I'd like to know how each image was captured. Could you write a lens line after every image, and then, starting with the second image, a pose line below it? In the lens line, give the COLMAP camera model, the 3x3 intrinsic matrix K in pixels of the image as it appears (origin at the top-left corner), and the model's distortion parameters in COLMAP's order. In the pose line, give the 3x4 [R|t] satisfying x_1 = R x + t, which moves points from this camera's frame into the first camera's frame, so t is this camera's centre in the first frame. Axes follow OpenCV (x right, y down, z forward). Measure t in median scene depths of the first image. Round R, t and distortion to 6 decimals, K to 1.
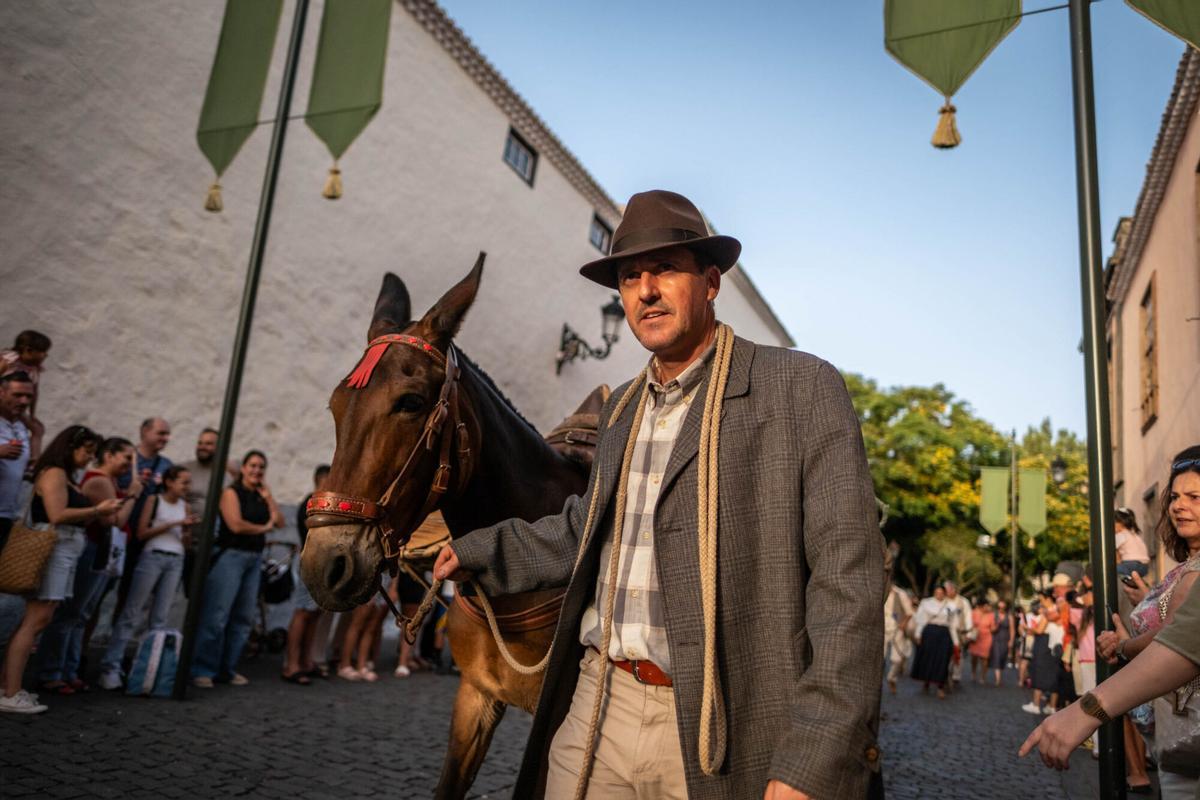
lens RADIAL K [[716.0, 0, 610.1], [0, 716.0, 438.1], [0, 0, 1]] dist [-0.027500, 0.001615]
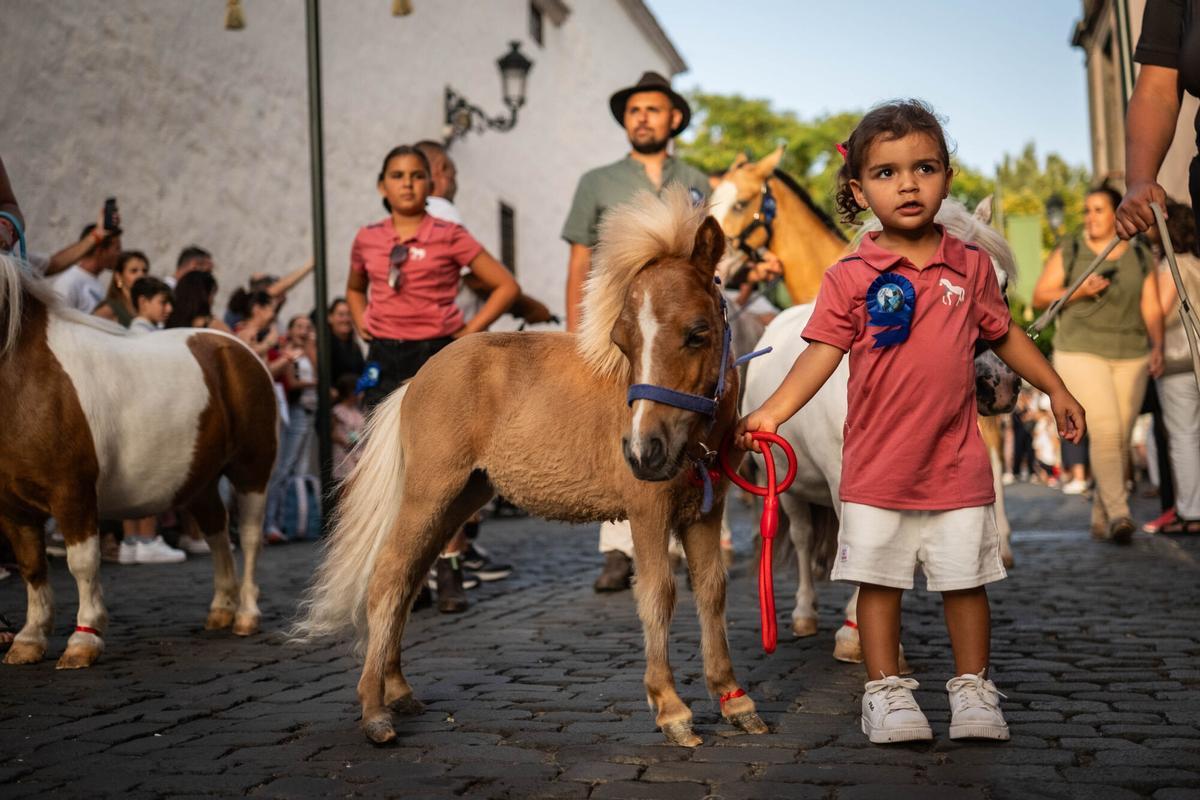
lens RADIAL K [[1175.4, 0, 600.0], [0, 1175.4, 400.0], [0, 0, 1]] dist [-0.019409, 0.012254]
pose [[0.972029, -0.140591, 0.188131, -0.186156], [0.111286, 0.981115, 0.158203, -0.017041], [-0.206820, -0.132841, 0.969319, -0.249072]]
